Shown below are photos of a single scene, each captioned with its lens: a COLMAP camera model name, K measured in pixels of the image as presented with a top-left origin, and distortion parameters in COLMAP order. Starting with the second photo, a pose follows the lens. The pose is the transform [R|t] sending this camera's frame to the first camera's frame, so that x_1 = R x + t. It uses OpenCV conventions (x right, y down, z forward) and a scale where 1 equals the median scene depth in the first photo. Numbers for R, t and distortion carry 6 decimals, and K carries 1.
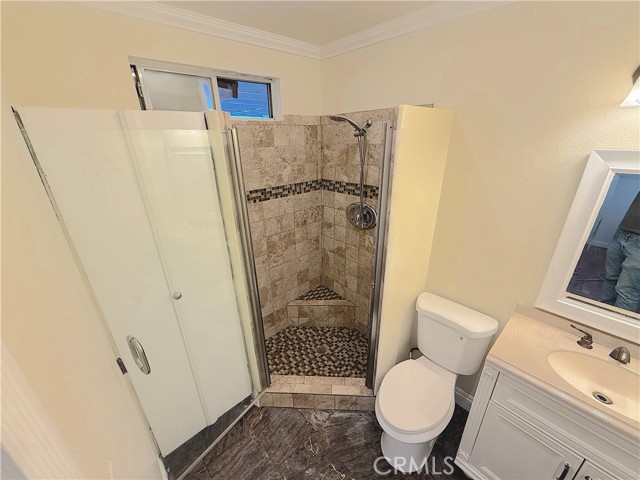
lens RADIAL K [[252.7, 0, 320.0], [0, 252.7, 237.9], [0, 0, 1]] dist [0.001184, -0.000677]
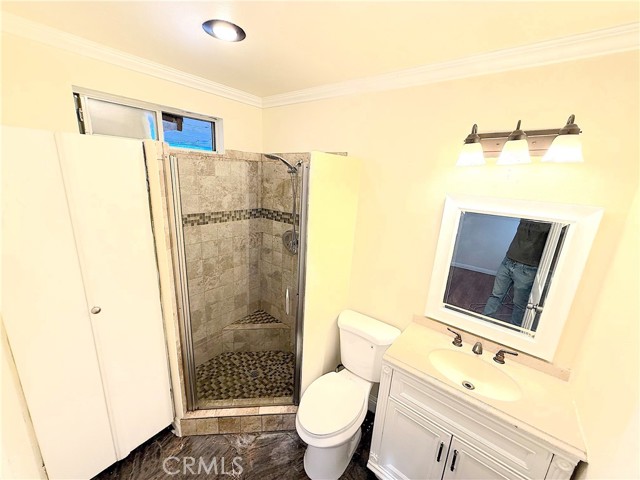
lens RADIAL K [[252.7, 0, 320.6], [0, 252.7, 239.0], [0, 0, 1]] dist [0.001184, -0.000677]
pose [[0.983896, 0.033199, 0.175631, 0.090287], [-0.010320, 0.991511, -0.129610, 0.049516], [-0.178443, 0.125710, 0.975887, -0.123873]]
